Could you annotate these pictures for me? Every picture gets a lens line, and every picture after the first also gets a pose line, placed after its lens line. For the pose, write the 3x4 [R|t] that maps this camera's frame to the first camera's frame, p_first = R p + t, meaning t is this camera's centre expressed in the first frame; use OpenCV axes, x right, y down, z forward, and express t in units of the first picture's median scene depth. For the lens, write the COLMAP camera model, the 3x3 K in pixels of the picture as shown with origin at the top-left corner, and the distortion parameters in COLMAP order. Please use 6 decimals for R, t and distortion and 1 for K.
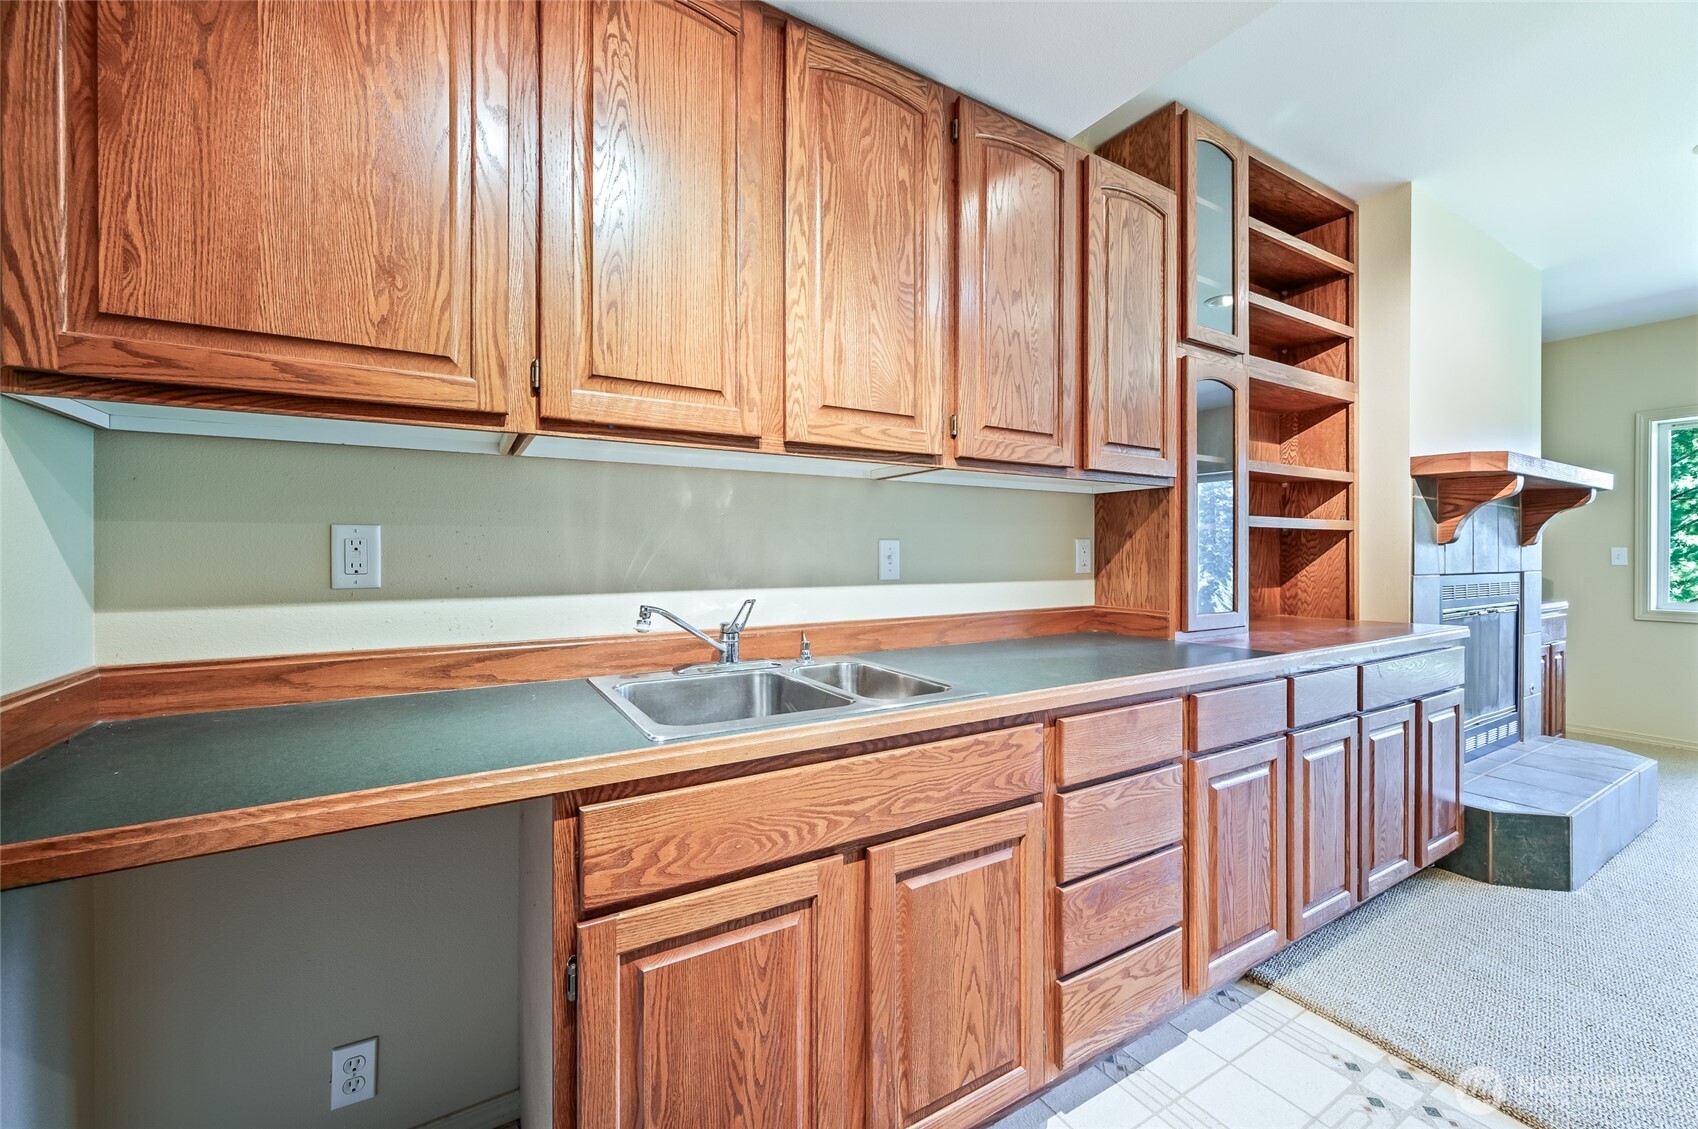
lens RADIAL K [[677.1, 0, 853.0], [0, 677.1, 553.6], [0, 0, 1]] dist [-0.000429, 0.000203]
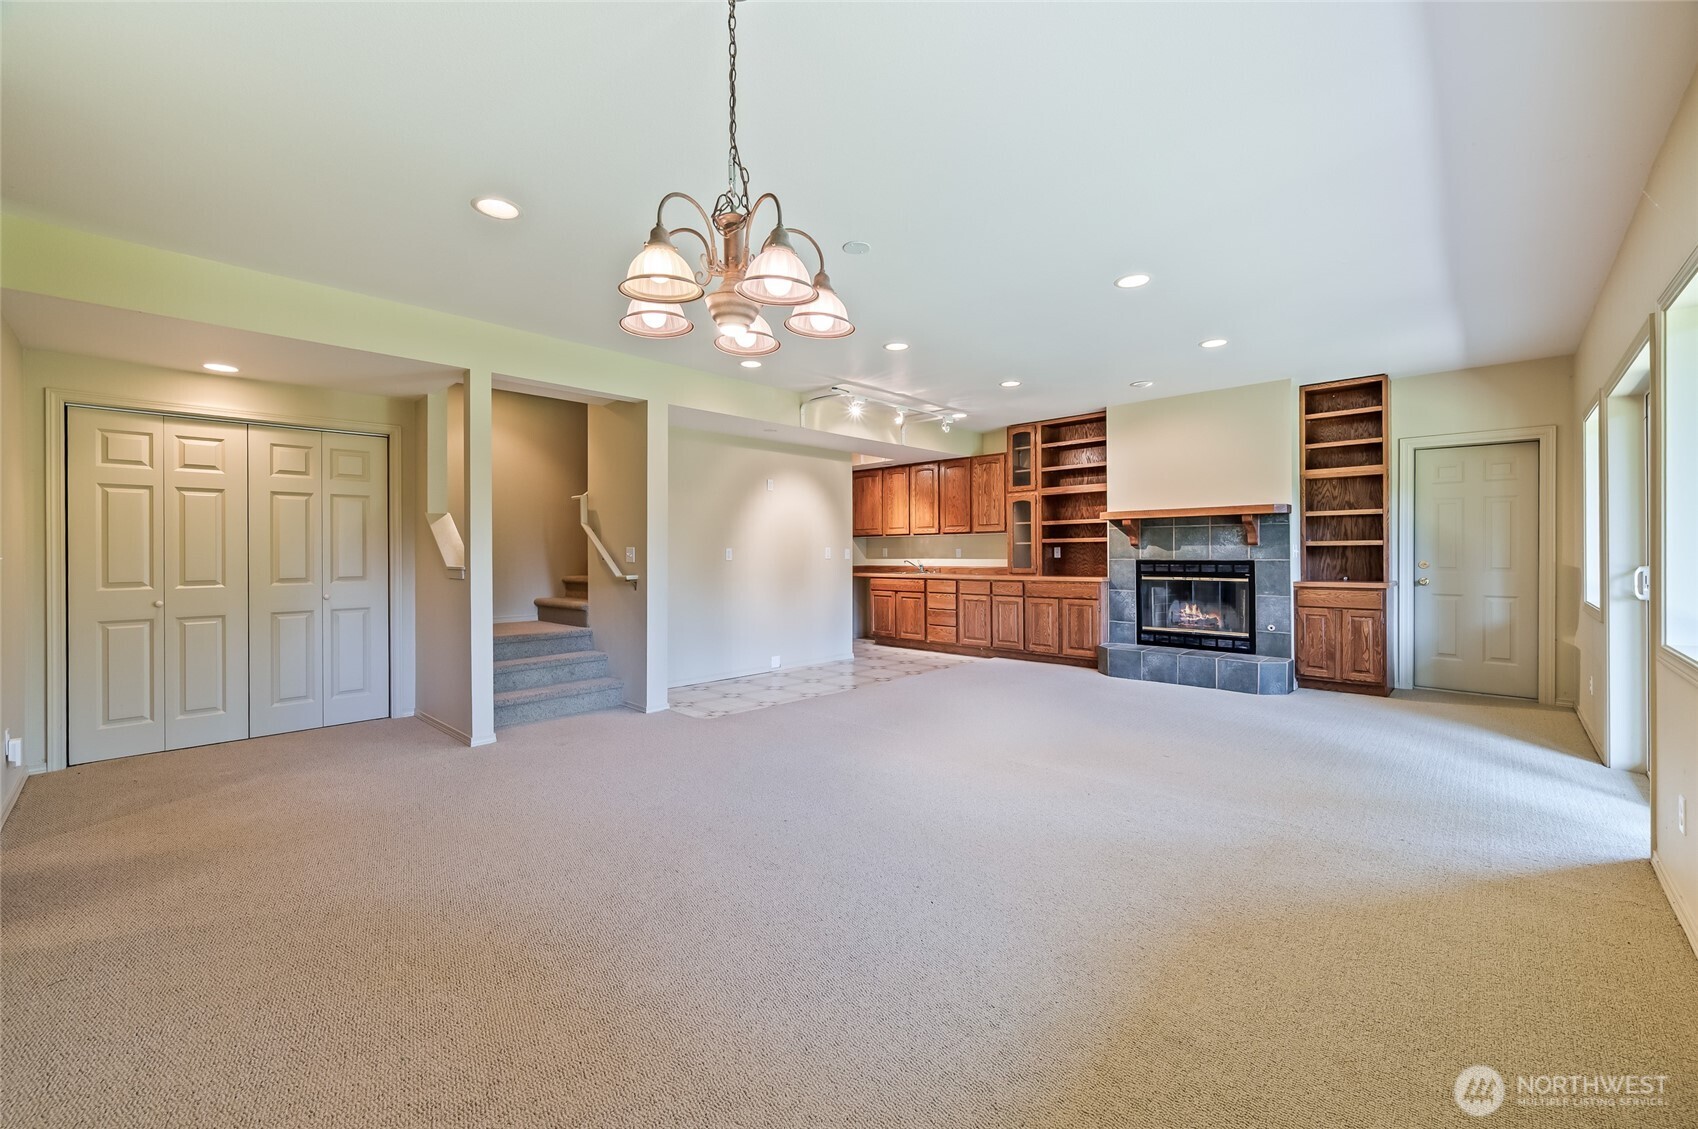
lens RADIAL K [[677.1, 0, 853.0], [0, 677.1, 553.6], [0, 0, 1]] dist [-0.000429, 0.000203]
pose [[0.264805, 0.001009, -0.964302, 5.914805], [0.007556, 0.999967, 0.003121, -0.009027], [0.964272, -0.008113, 0.264788, -1.201059]]
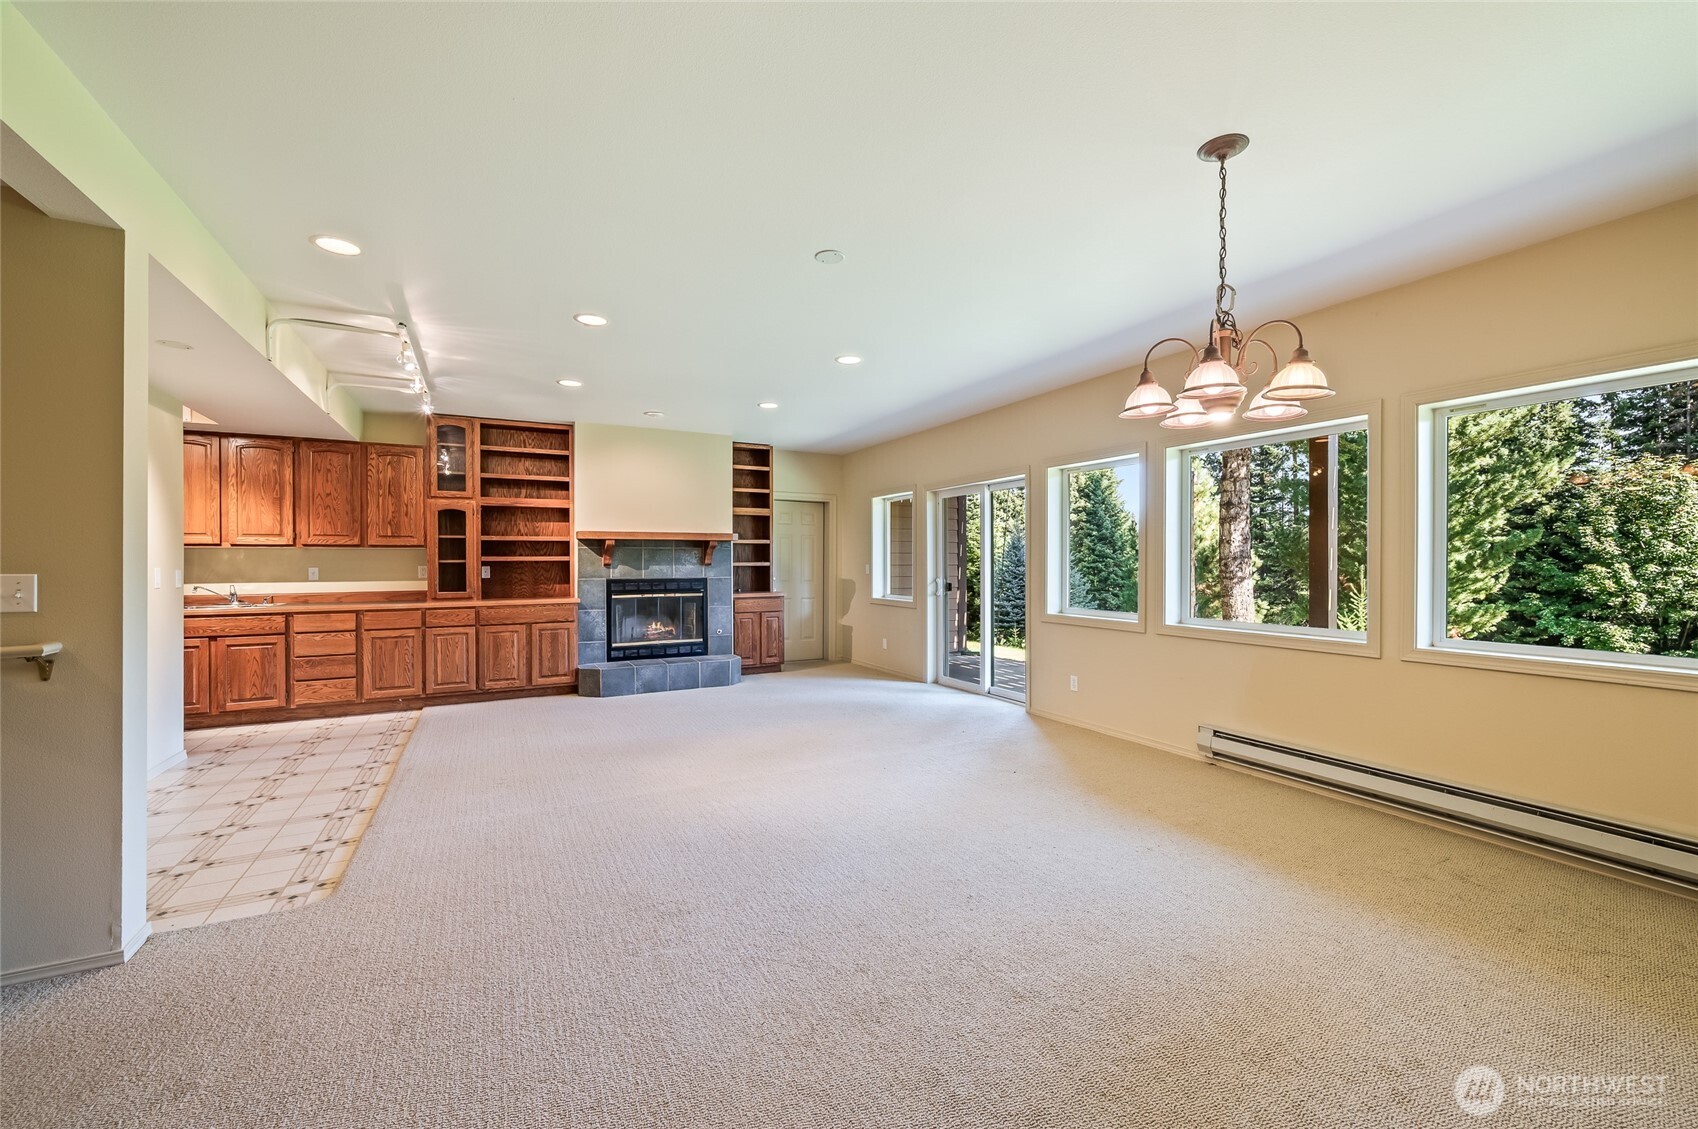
lens RADIAL K [[669.7, 0, 847.6], [0, 669.7, 567.3], [0, 0, 1]] dist [-0.002862, 0.000595]
pose [[0.998140, -0.004564, -0.060799, 3.821844], [0.004808, 0.999981, 0.003866, -0.030700], [0.060780, -0.004151, 0.998143, -2.720515]]
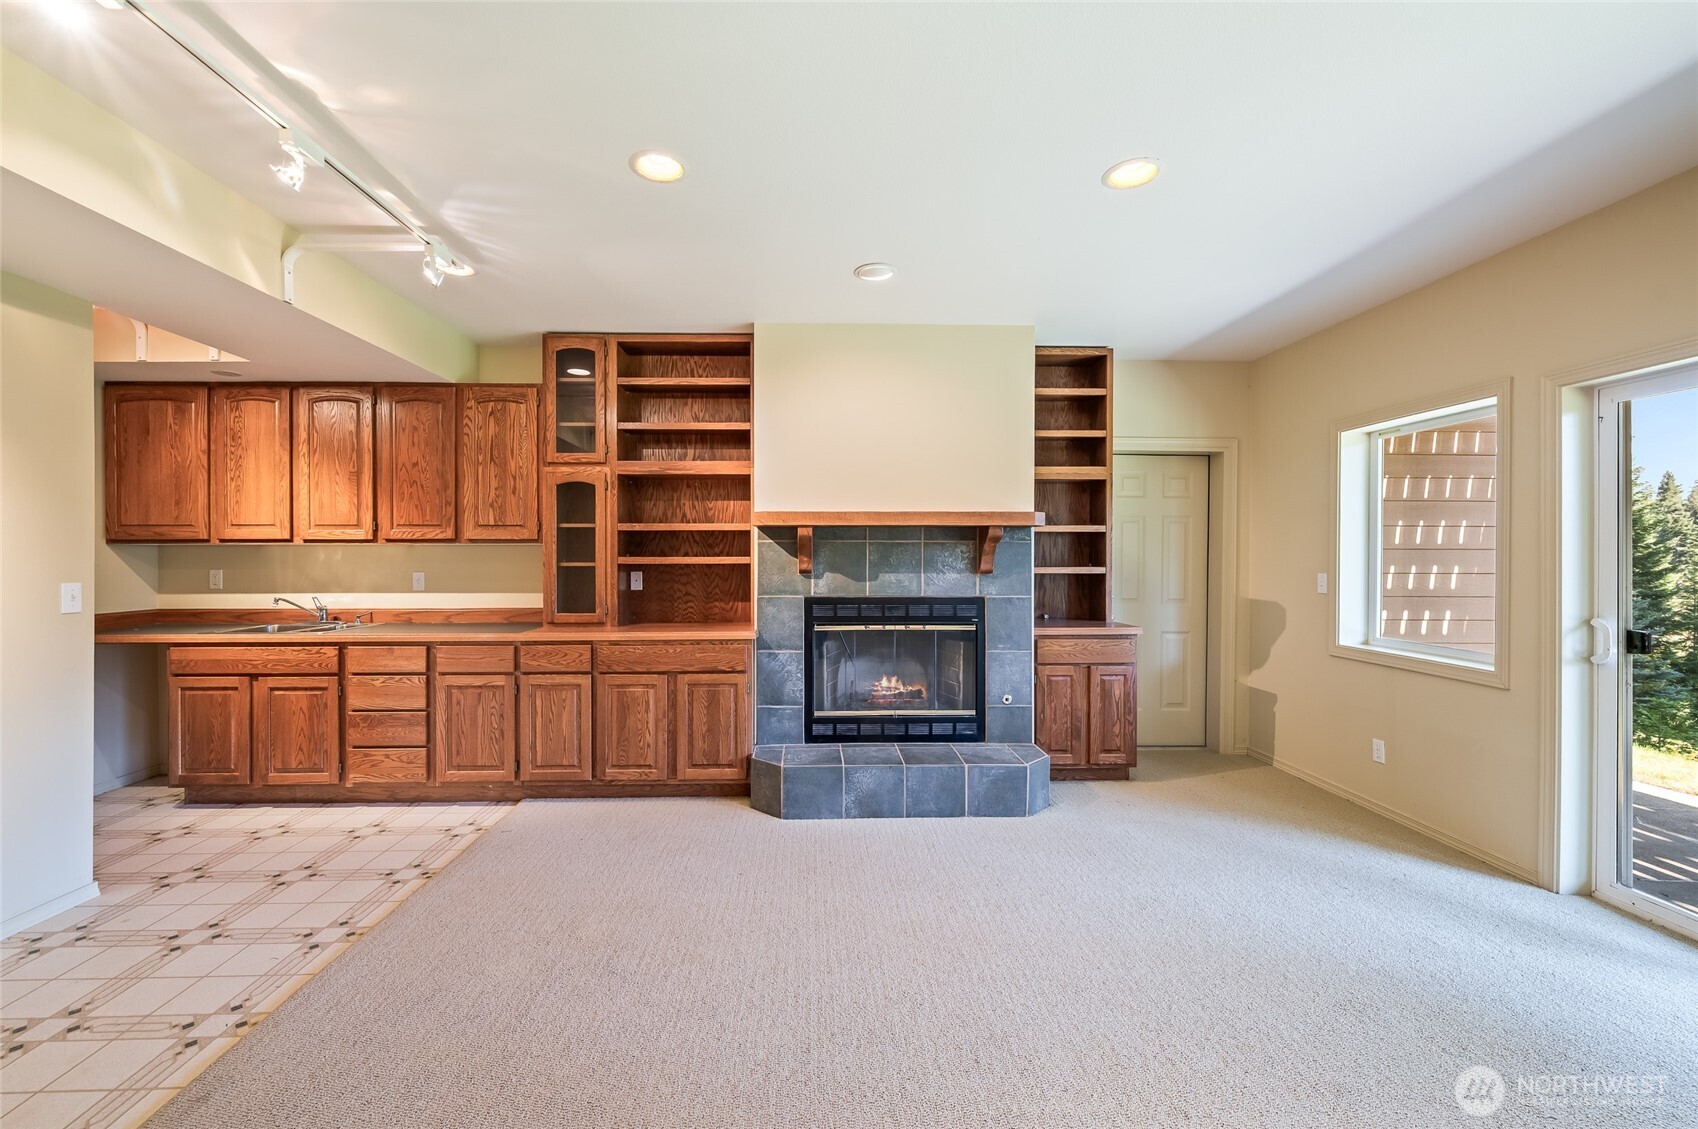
lens RADIAL K [[683.1, 0, 827.8], [0, 683.1, 562.7], [0, 0, 1]] dist [-0.001050, -0.000115]
pose [[0.868771, 0.003547, -0.495201, 3.249795], [-0.000478, 0.999980, 0.006324, -0.093753], [0.495214, -0.005257, 0.868755, -0.361160]]
